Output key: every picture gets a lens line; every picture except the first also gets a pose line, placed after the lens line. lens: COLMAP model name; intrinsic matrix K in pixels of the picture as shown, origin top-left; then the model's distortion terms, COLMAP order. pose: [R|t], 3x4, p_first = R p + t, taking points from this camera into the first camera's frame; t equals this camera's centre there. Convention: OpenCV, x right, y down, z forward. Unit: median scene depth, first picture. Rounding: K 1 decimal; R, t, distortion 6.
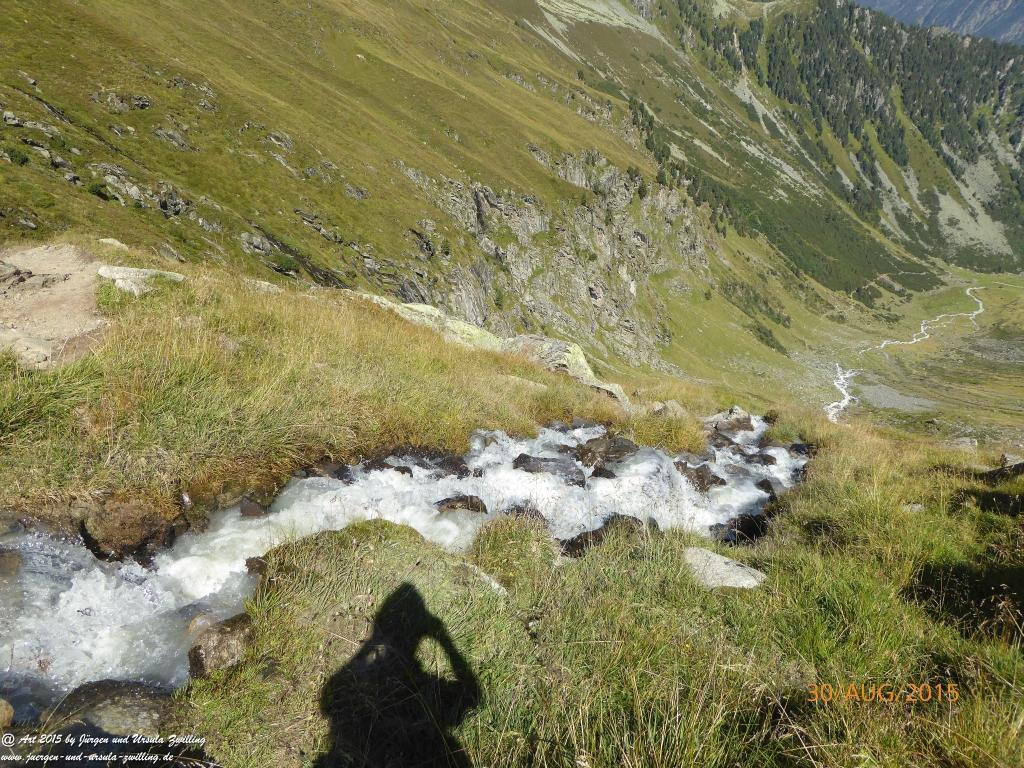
lens RADIAL K [[732.1, 0, 519.6], [0, 732.1, 377.7], [0, 0, 1]] dist [-0.019633, -0.002527]
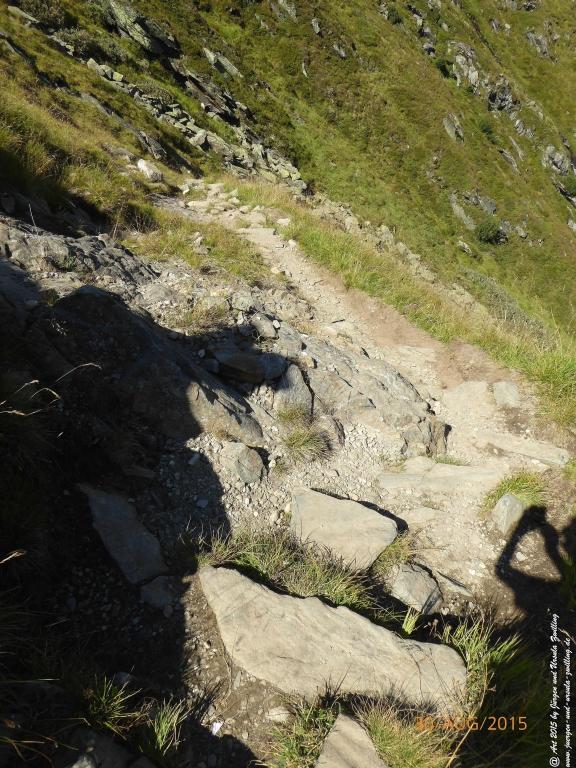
lens RADIAL K [[538.0, 0, 297.3], [0, 538.0, 378.4], [0, 0, 1]] dist [-0.008243, -0.015992]
pose [[0.641586, 0.509165, -0.573688, -0.001900], [-0.400908, 0.860219, 0.315113, -0.004018], [0.653942, 0.027824, 0.756033, 0.081888]]
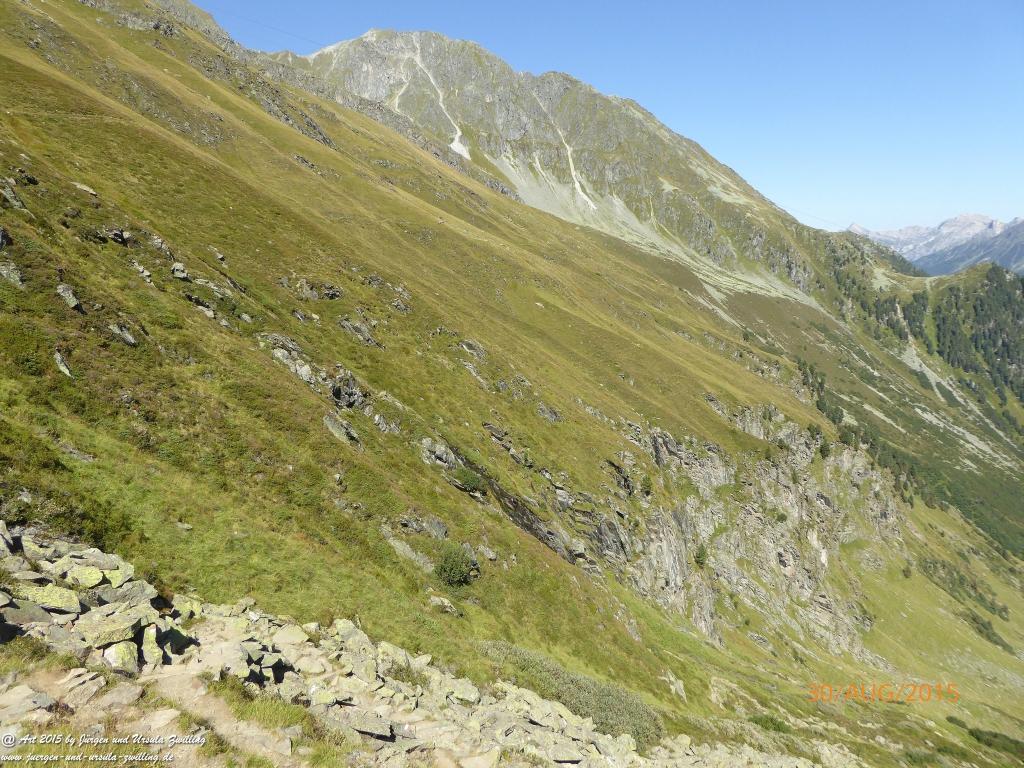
lens RADIAL K [[711.9, 0, 515.9], [0, 711.9, 384.1], [0, 0, 1]] dist [-0.029376, 0.004688]
pose [[0.980870, 0.027172, -0.192760, -0.057362], [-0.091675, 0.938010, -0.334265, -0.003058], [0.171728, 0.345542, 0.922556, 0.121610]]
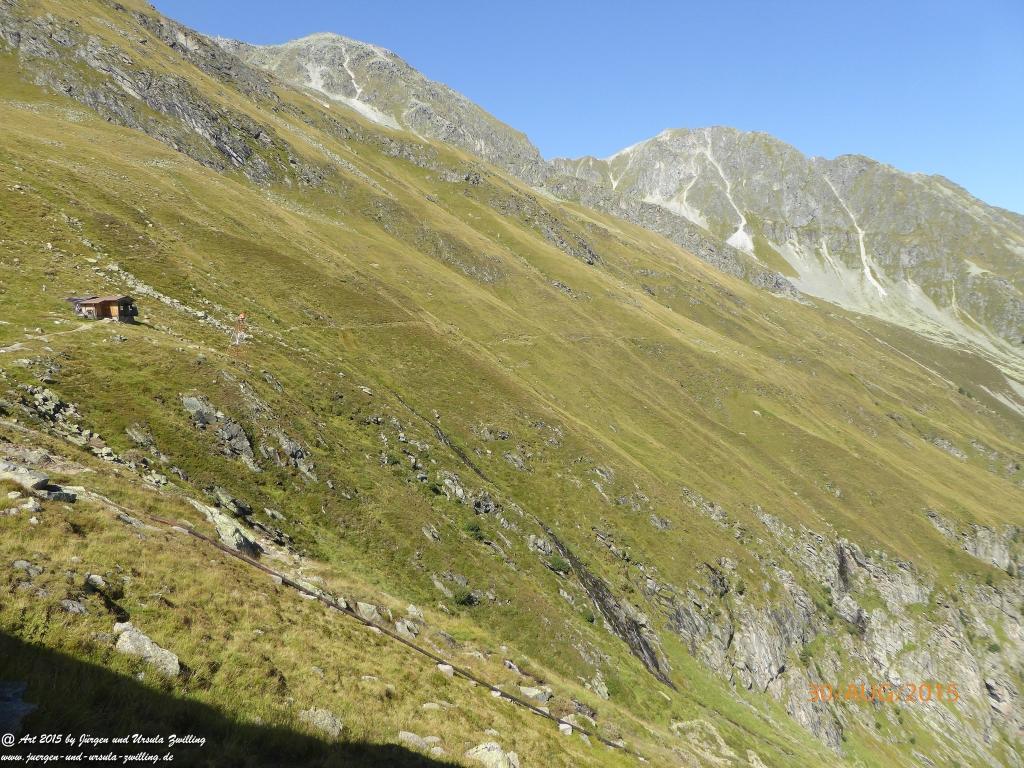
lens RADIAL K [[765.3, 0, 534.8], [0, 765.3, 377.3], [0, 0, 1]] dist [-0.044322, 0.048063]
pose [[0.823921, 0.040743, -0.565238, 0.159464], [-0.281613, 0.894980, -0.345984, 0.008414], [0.491780, 0.444242, 0.748866, -0.060320]]
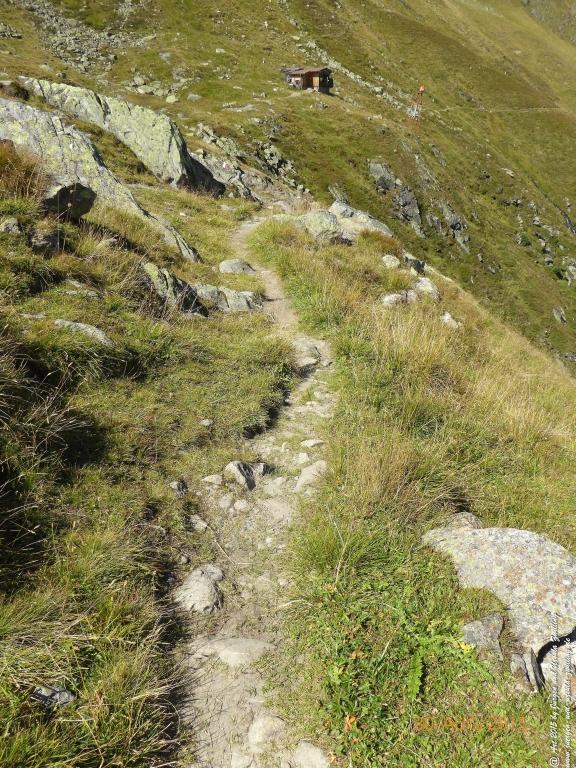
lens RADIAL K [[570.0, 0, 288.0], [0, 570.0, 384.0], [0, 0, 1]] dist [-0.010389, -0.001818]
pose [[0.448211, 0.406418, -0.796198, 0.091952], [-0.477577, 0.861779, 0.171047, 0.011128], [0.755663, 0.303581, 0.580355, -0.044608]]
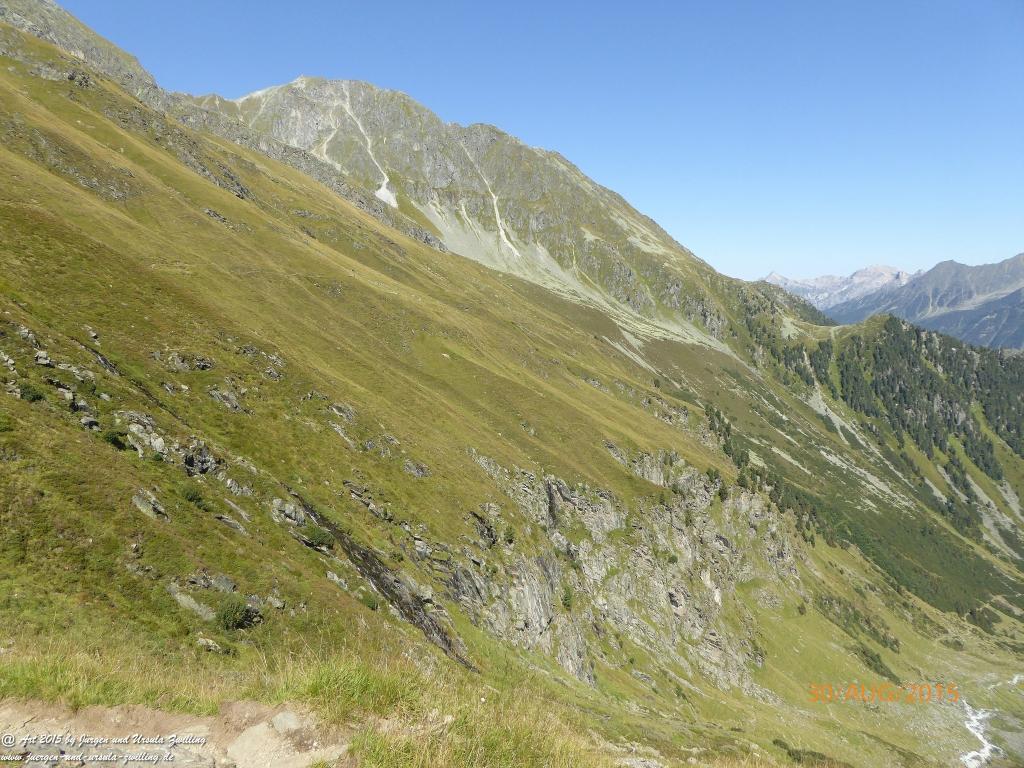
lens RADIAL K [[719.8, 0, 518.5], [0, 719.8, 386.3], [0, 0, 1]] dist [-0.027964, 0.007224]
pose [[0.993624, 0.021971, -0.110583, 0.002326], [-0.063477, 0.919619, -0.387649, -0.002666], [0.093178, 0.392197, 0.915150, 0.074630]]
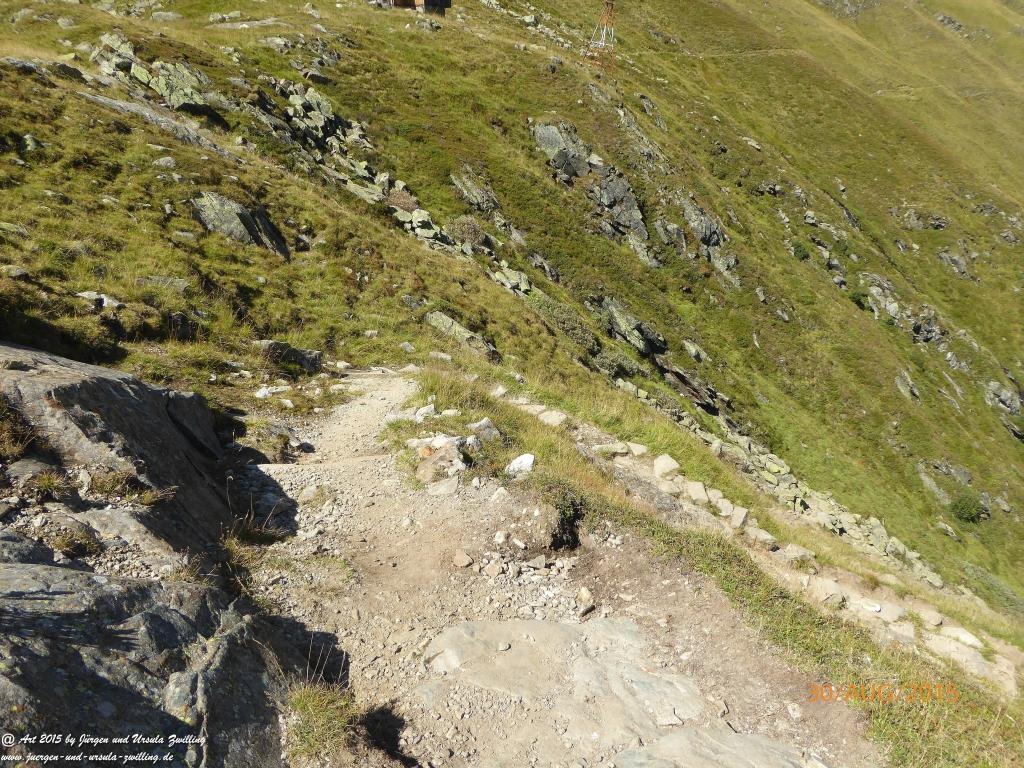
lens RADIAL K [[732.1, 0, 519.6], [0, 732.1, 377.7], [0, 0, 1]] dist [-0.019633, -0.002527]
pose [[0.568531, 0.296530, -0.767361, -0.018333], [-0.407973, 0.911623, 0.050014, -0.007929], [0.714375, 0.284628, 0.639262, 0.025422]]
